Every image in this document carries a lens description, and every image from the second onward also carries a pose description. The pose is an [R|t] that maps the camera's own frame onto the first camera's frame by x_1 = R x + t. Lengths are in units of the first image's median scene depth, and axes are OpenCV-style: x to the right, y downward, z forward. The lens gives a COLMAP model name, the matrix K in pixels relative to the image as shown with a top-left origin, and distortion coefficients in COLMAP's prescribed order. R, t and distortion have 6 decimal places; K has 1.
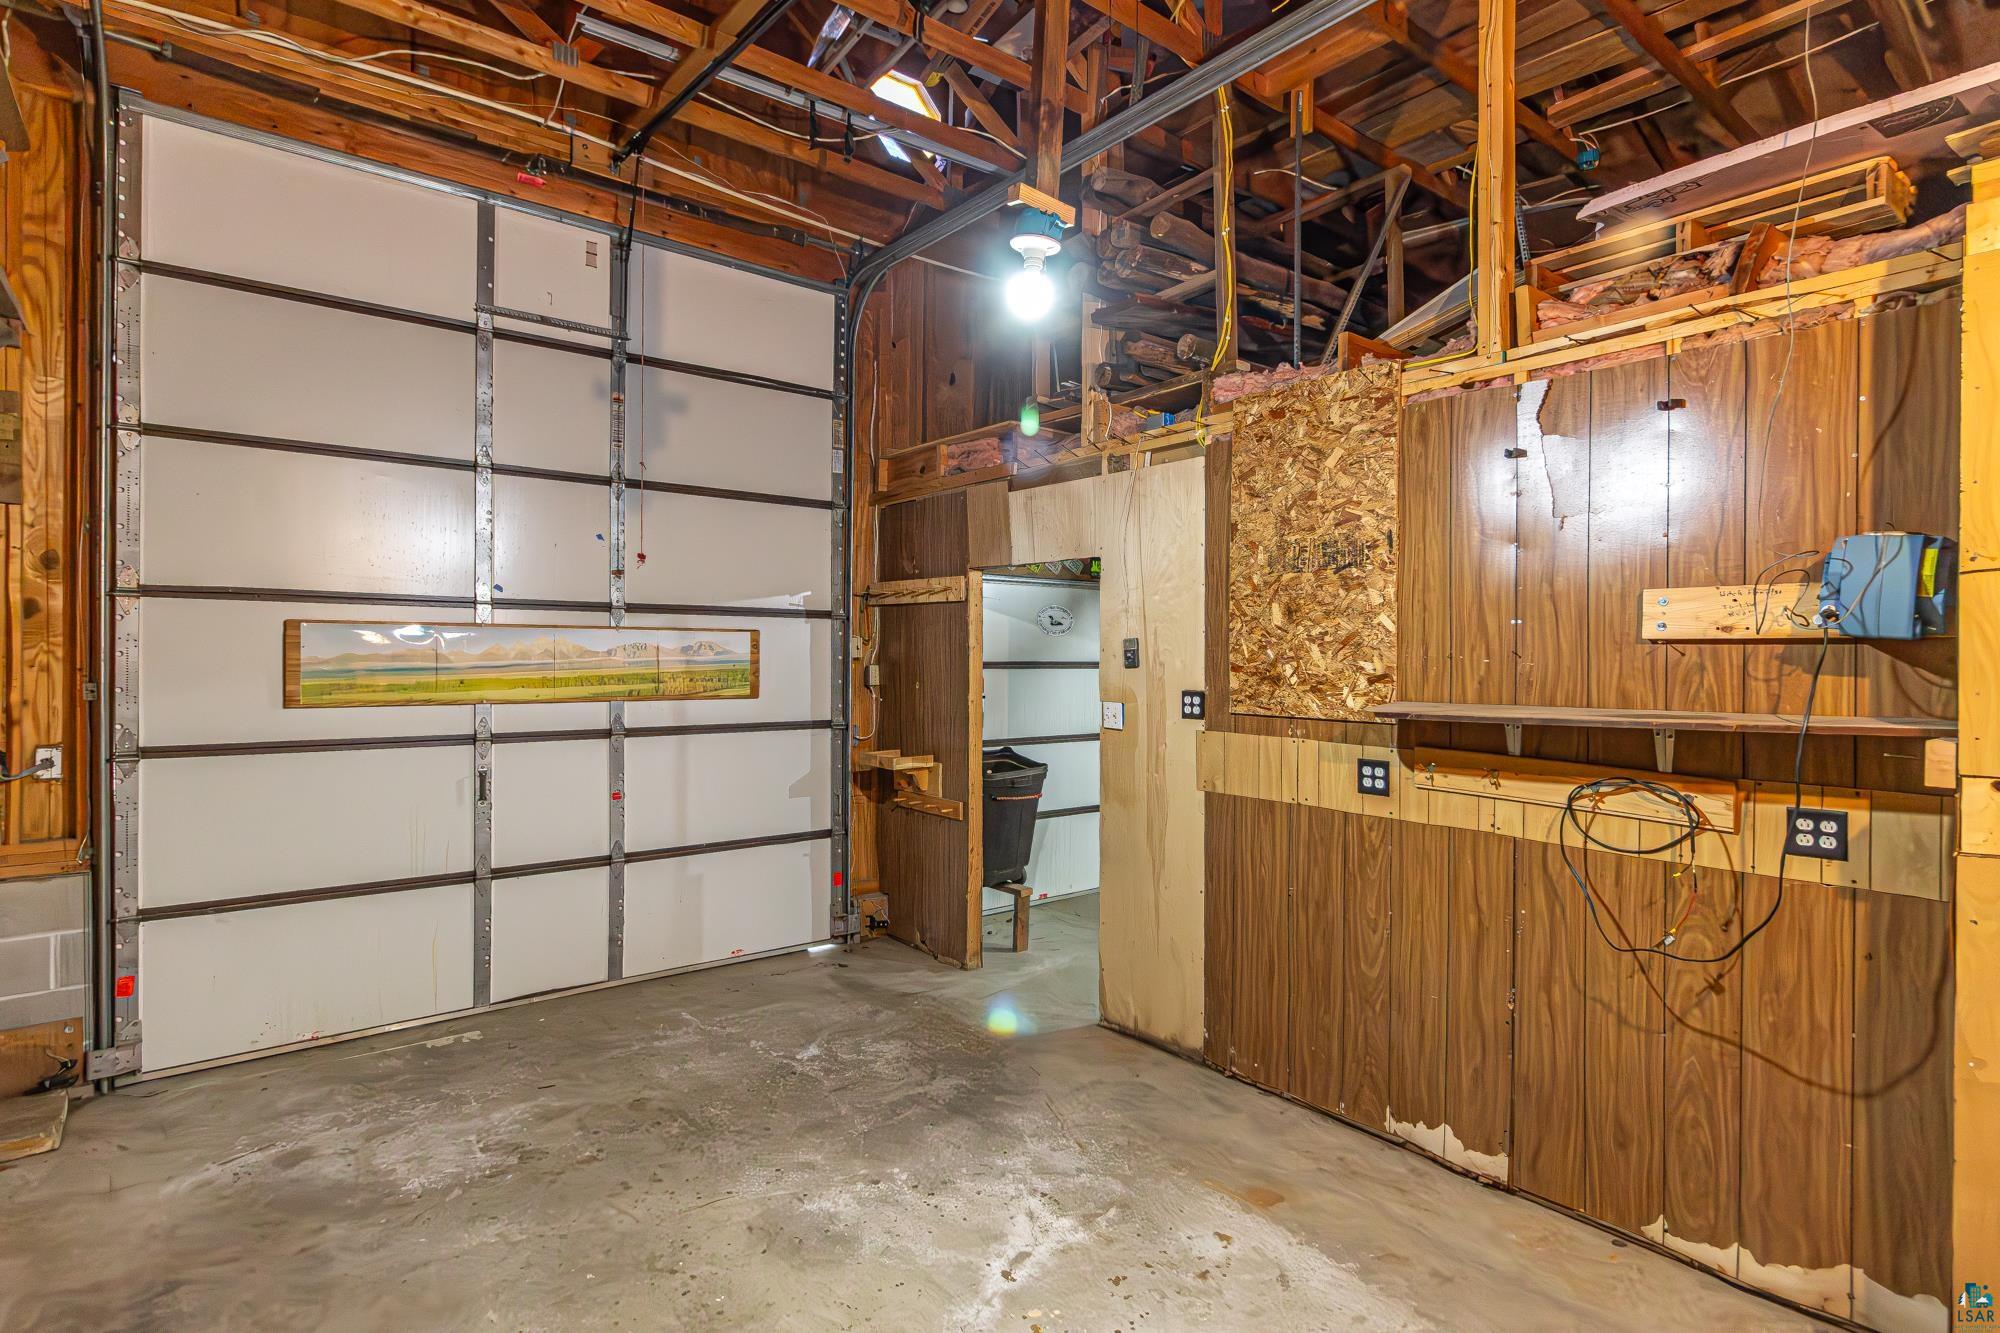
lens RADIAL K [[1008.3, 0, 1008.0], [0, 1008.3, 657.7], [0, 0, 1]] dist [0.000368, -0.001588]
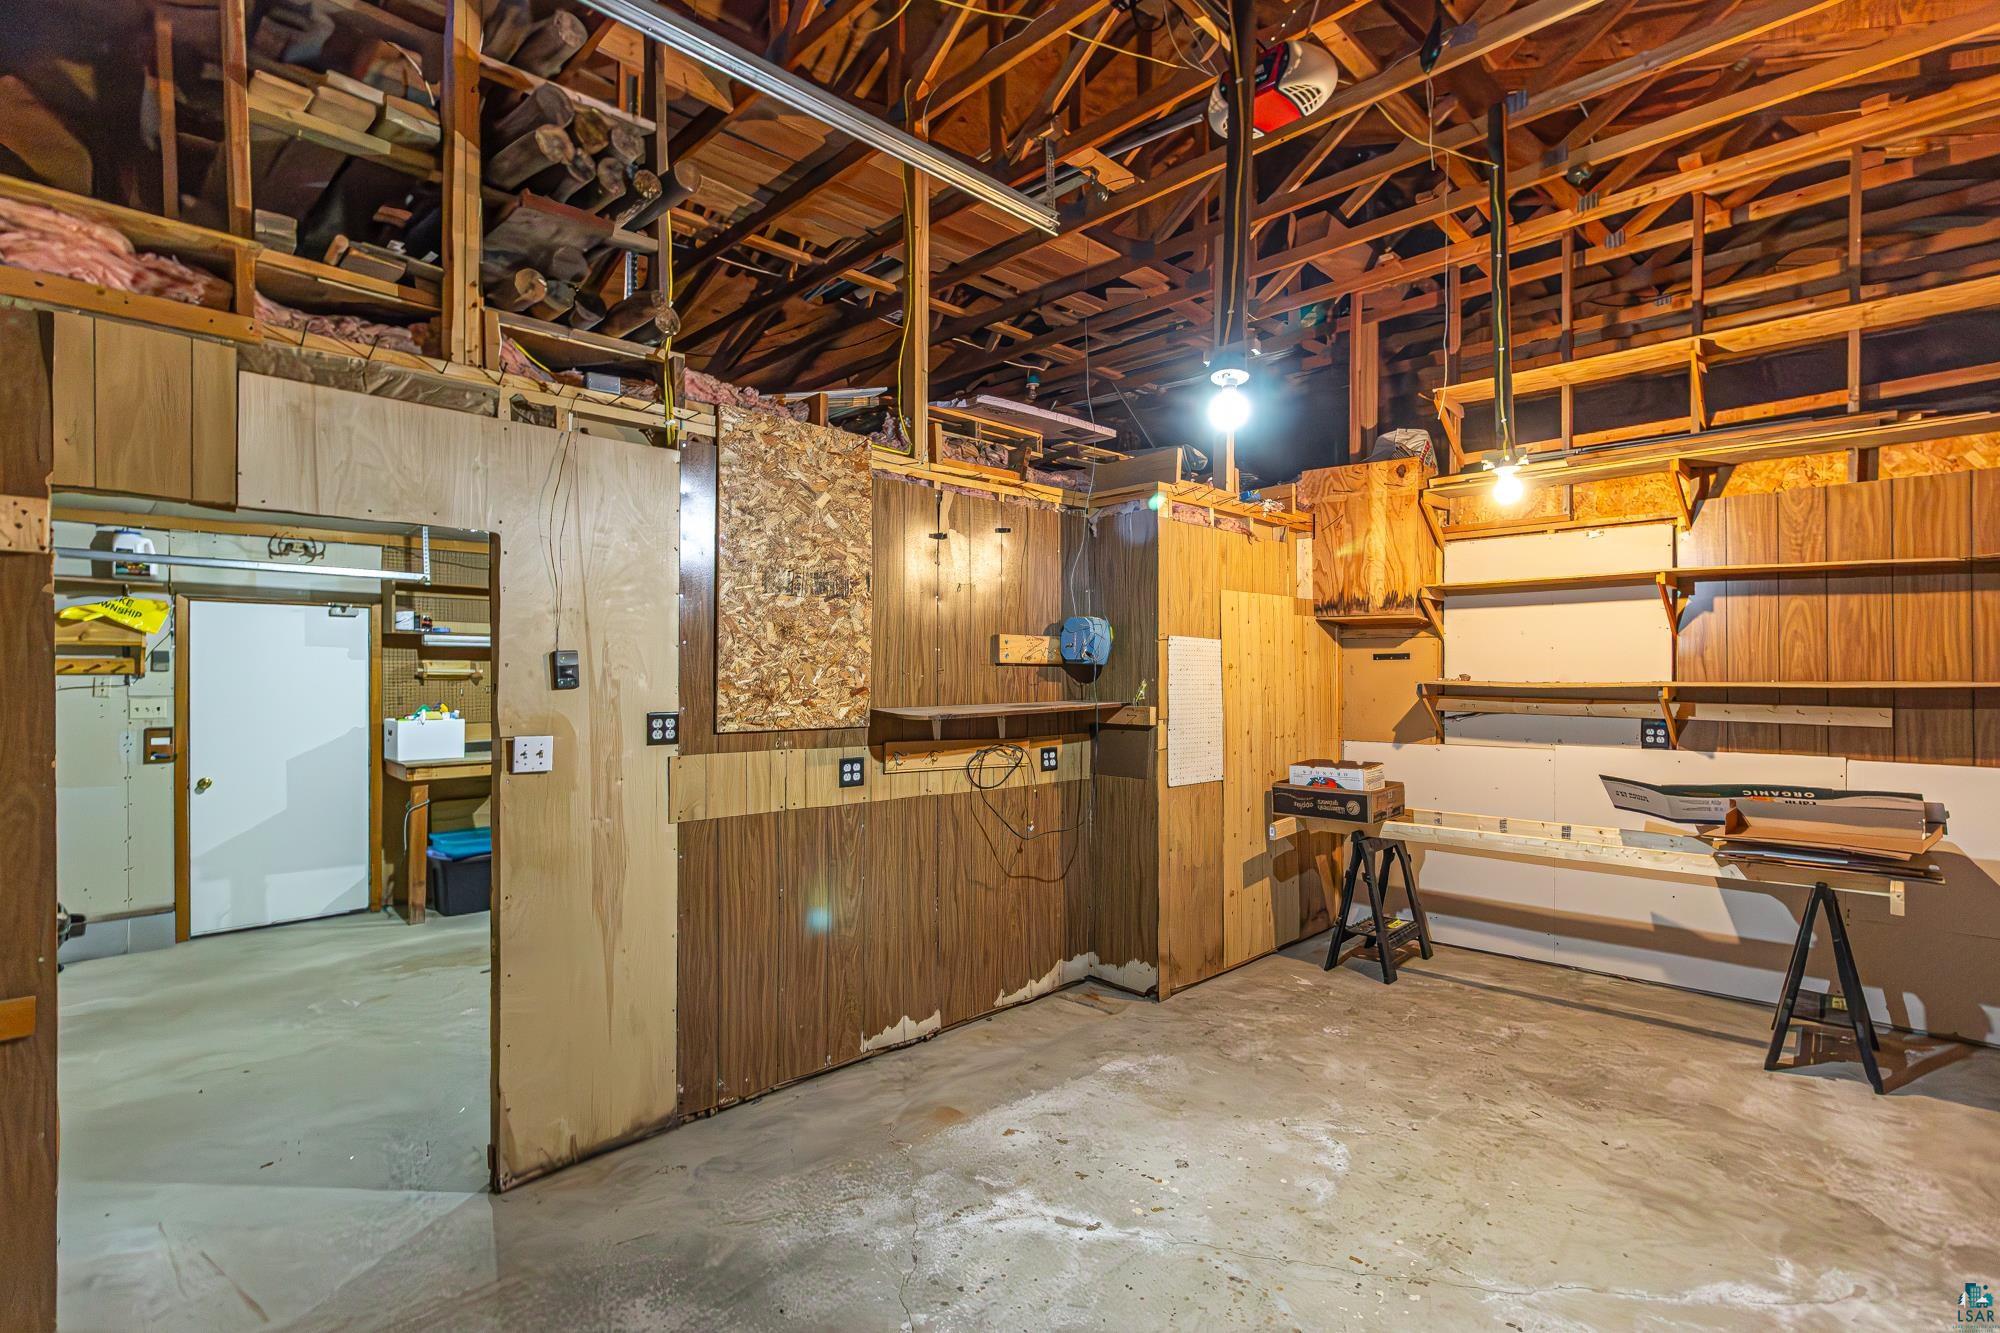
lens RADIAL K [[935.3, 0, 1025.4], [0, 935.3, 682.2], [0, 0, 1]] dist [0.000543, 0.000657]
pose [[-0.113890, -0.013486, 0.993402, -0.790506], [0.000809, 0.999906, 0.013668, -0.005684], [-0.993493, 0.002360, -0.113869, 0.926428]]
